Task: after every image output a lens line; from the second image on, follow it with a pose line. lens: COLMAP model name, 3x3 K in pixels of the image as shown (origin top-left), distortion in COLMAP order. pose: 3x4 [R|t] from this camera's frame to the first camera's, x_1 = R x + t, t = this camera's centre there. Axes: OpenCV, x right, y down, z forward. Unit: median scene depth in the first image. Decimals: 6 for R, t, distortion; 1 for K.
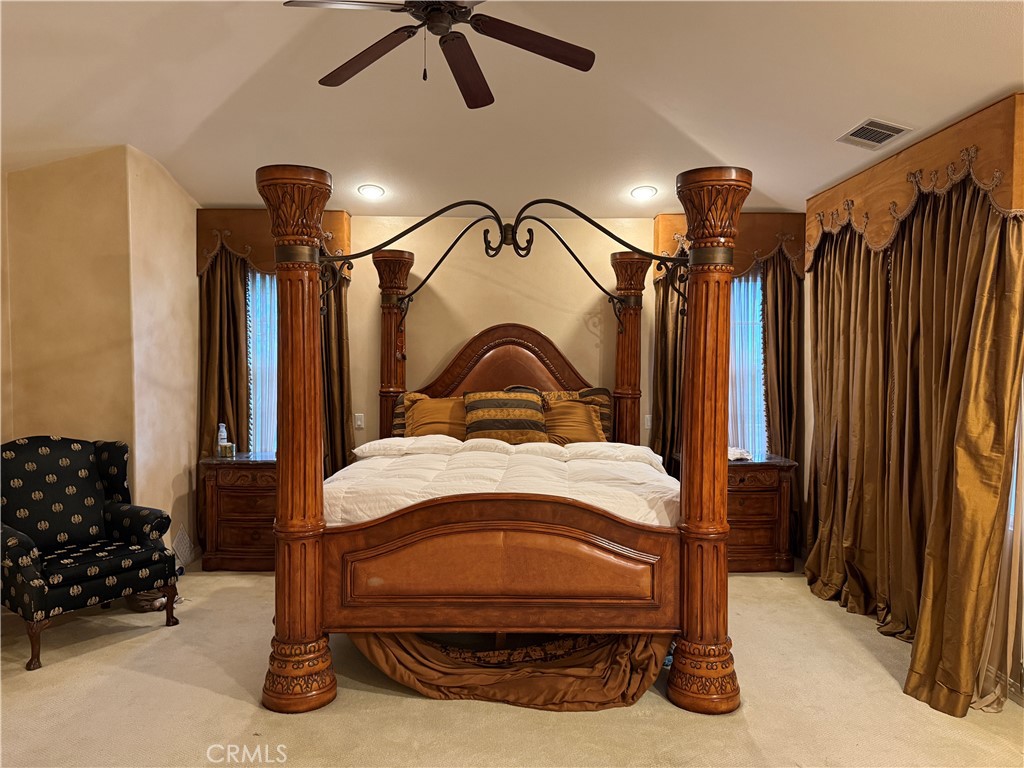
lens RADIAL K [[715.0, 0, 512.0], [0, 715.0, 384.0], [0, 0, 1]] dist [0.123135, -0.202726]
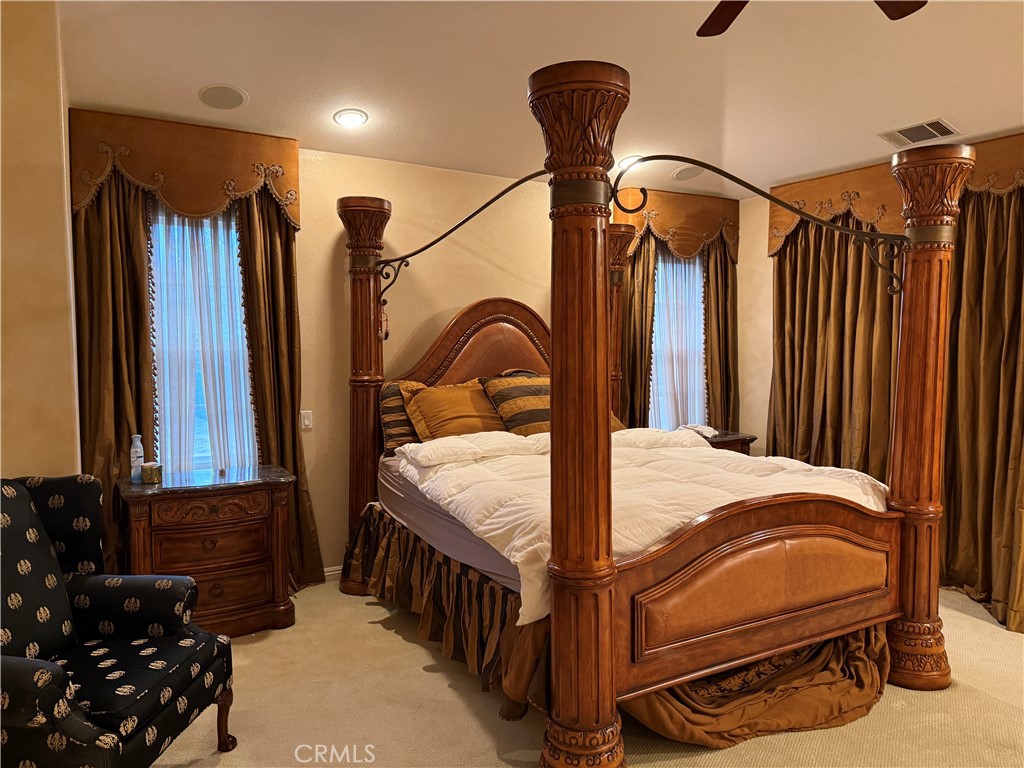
lens RADIAL K [[716.9, 0, 510.0], [0, 716.9, 387.3], [0, 0, 1]] dist [0.087762, -0.133519]
pose [[0.874062, -0.033398, 0.484665, -0.510230], [0.017471, 0.999150, 0.037343, -0.010630], [-0.485500, -0.024172, 0.873902, 0.290588]]
